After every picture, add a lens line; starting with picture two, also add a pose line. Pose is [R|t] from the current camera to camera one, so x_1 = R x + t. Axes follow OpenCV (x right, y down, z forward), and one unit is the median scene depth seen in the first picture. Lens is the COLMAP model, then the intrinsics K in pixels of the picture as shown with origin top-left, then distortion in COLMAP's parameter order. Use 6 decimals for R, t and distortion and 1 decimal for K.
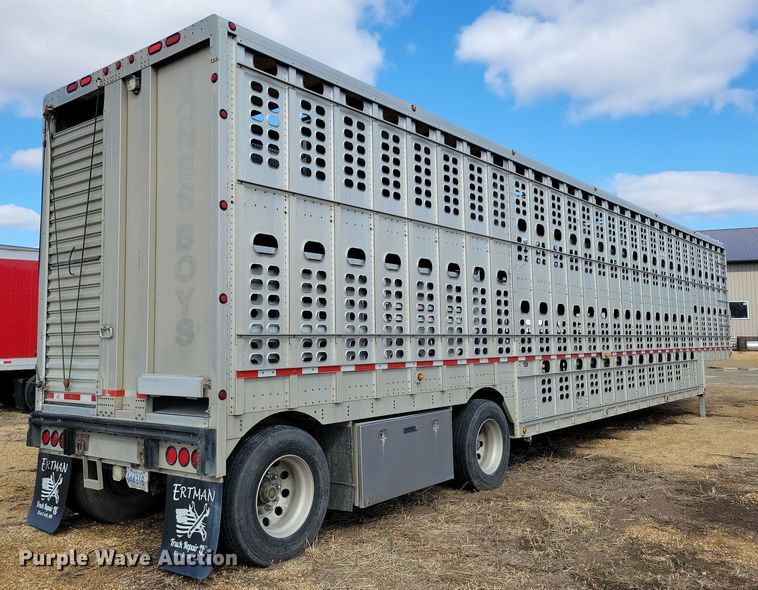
lens RADIAL K [[671.4, 0, 378.7], [0, 671.4, 259.7], [0, 0, 1]] dist [0.017804, -0.002190]
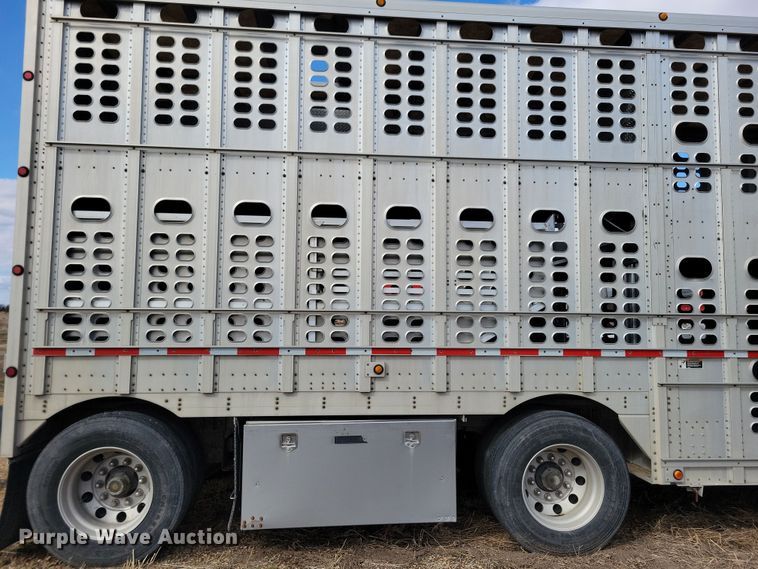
lens RADIAL K [[541.1, 0, 377.9], [0, 541.1, 271.7], [0, 0, 1]] dist [0.036340, -0.007845]
pose [[0.692449, -0.047399, -0.719908, 0.403335], [0.071383, 0.997444, 0.002988, 0.056125], [0.717927, -0.053459, 0.694063, 0.497007]]
